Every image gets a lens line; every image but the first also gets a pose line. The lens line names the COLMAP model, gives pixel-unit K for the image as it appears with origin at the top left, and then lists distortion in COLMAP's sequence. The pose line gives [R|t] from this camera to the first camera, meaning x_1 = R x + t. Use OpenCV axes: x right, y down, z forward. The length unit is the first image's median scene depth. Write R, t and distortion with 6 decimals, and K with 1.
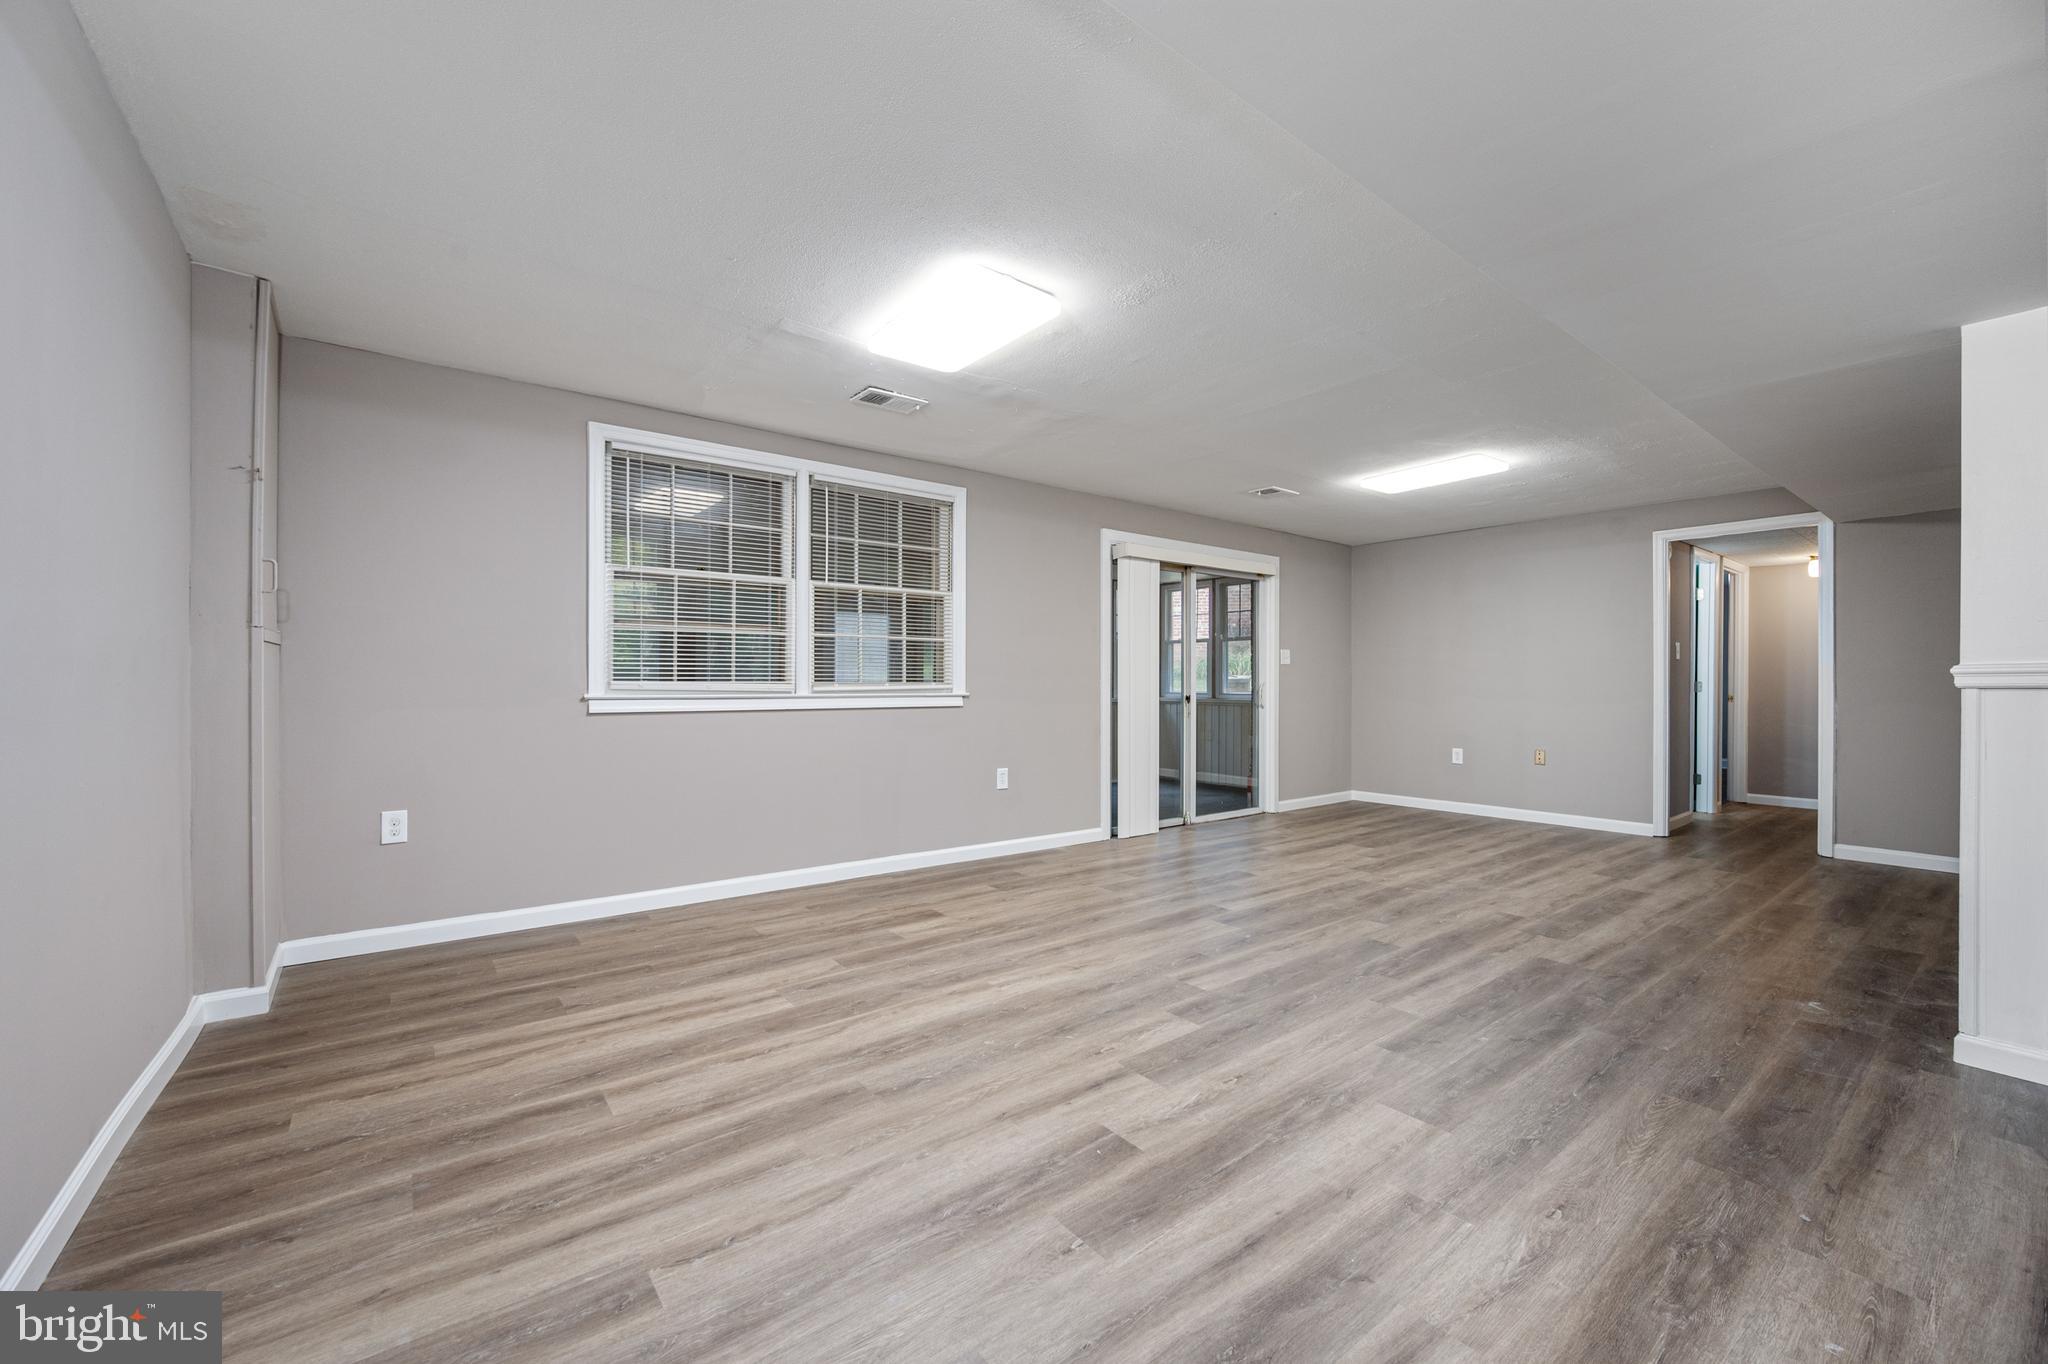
lens RADIAL K [[813.0, 0, 1027.9], [0, 813.0, 684.8], [0, 0, 1]] dist [0.001349, 0.000898]
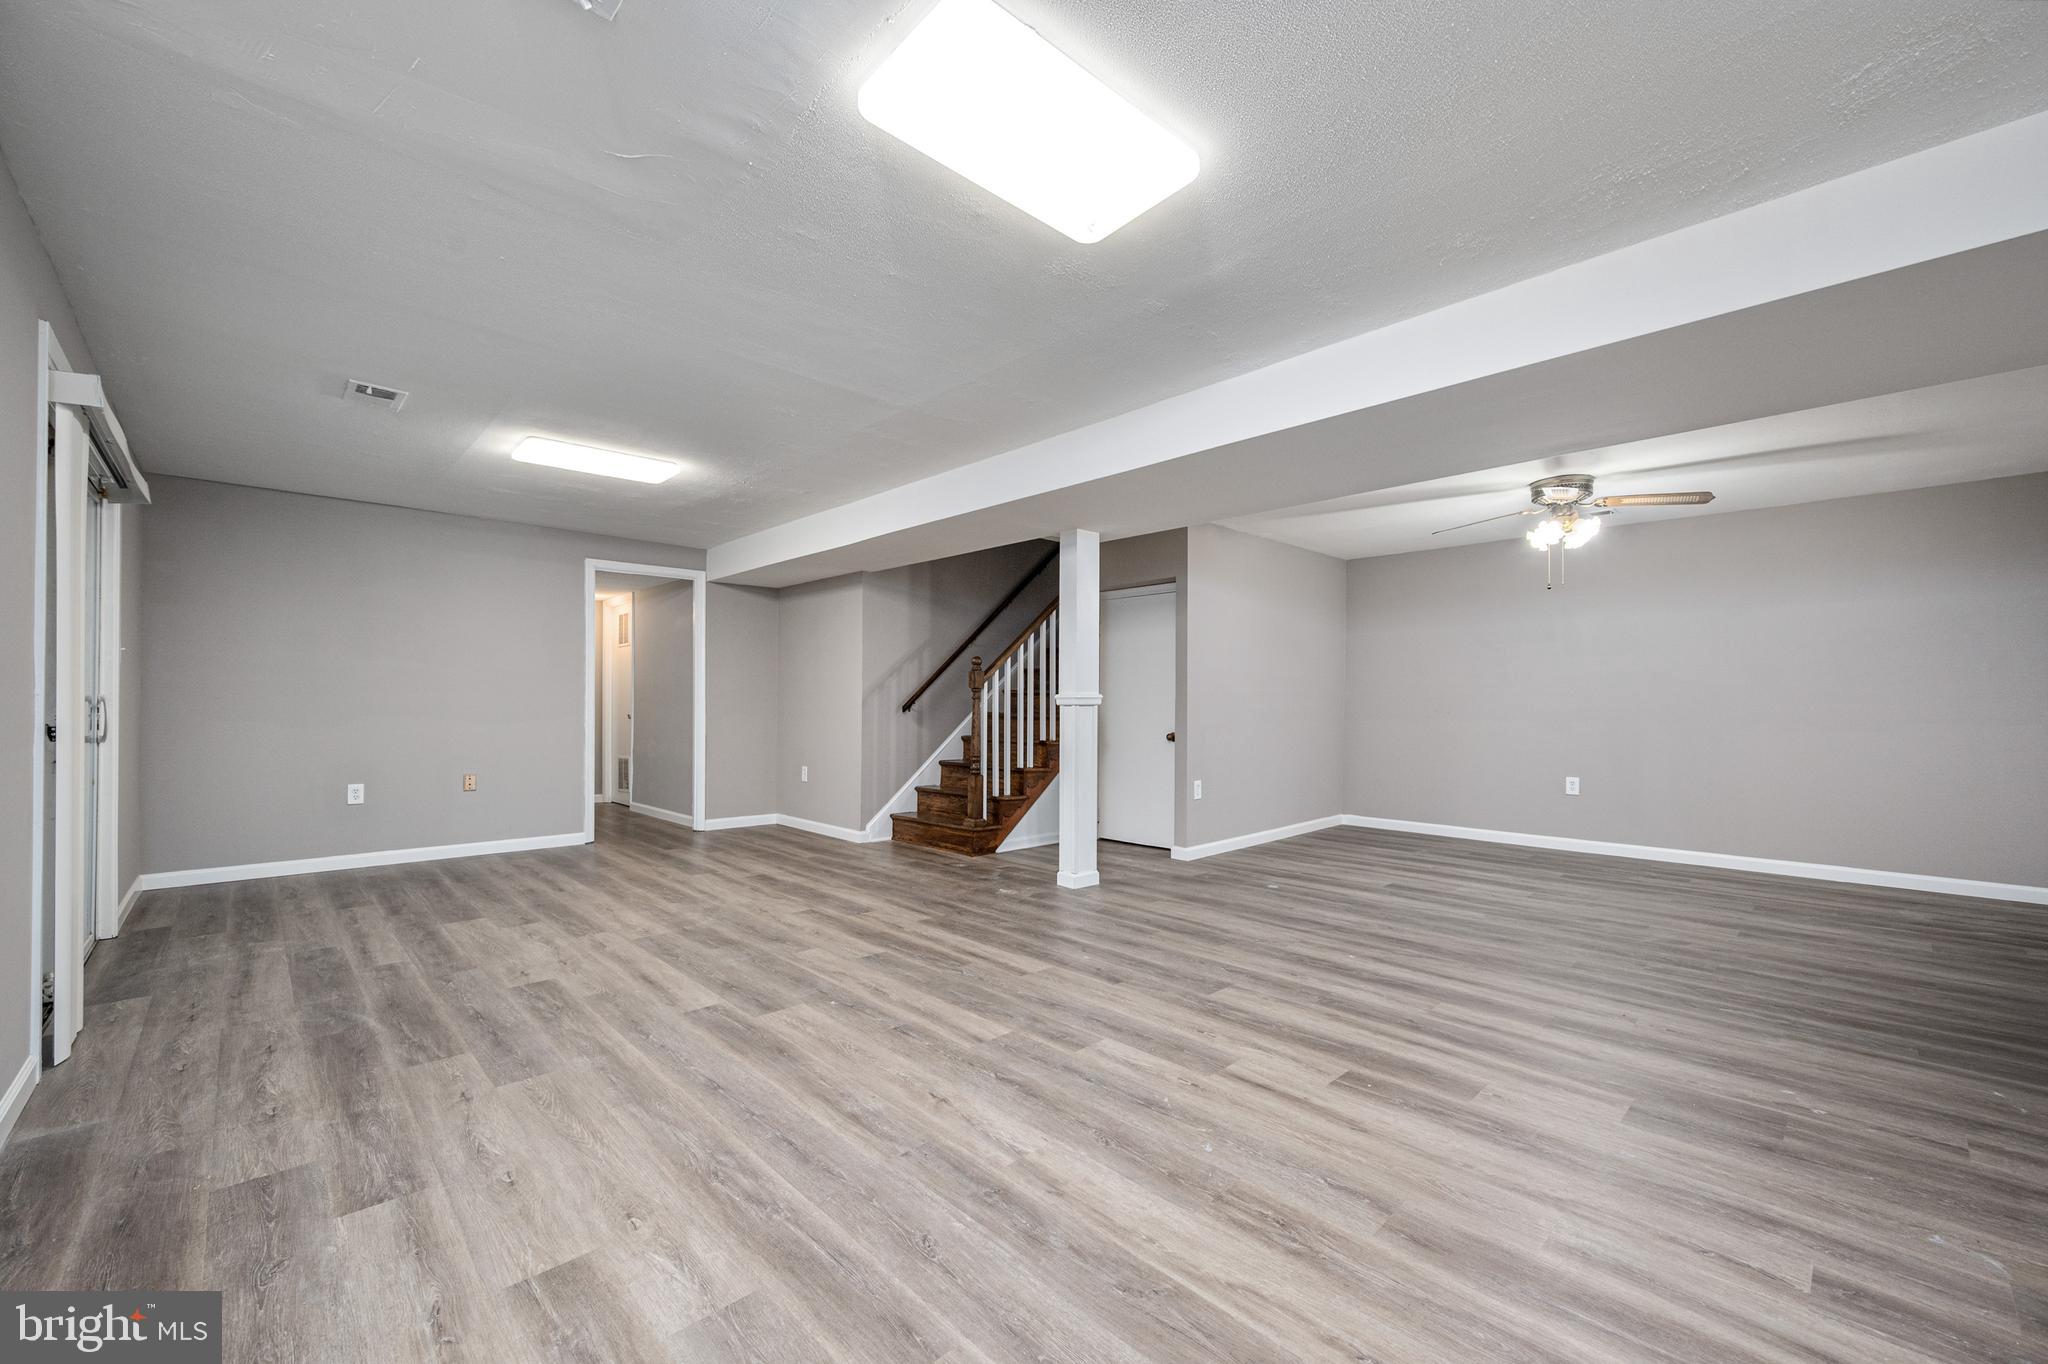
lens RADIAL K [[813.0, 0, 1027.1], [0, 813.0, 701.1], [0, 0, 1]] dist [0.001349, 0.000898]
pose [[-0.102466, 0.001815, 0.994735, -0.690961], [-0.006023, 0.999979, -0.002445, -0.003172], [-0.994718, -0.006242, -0.102453, 1.042047]]
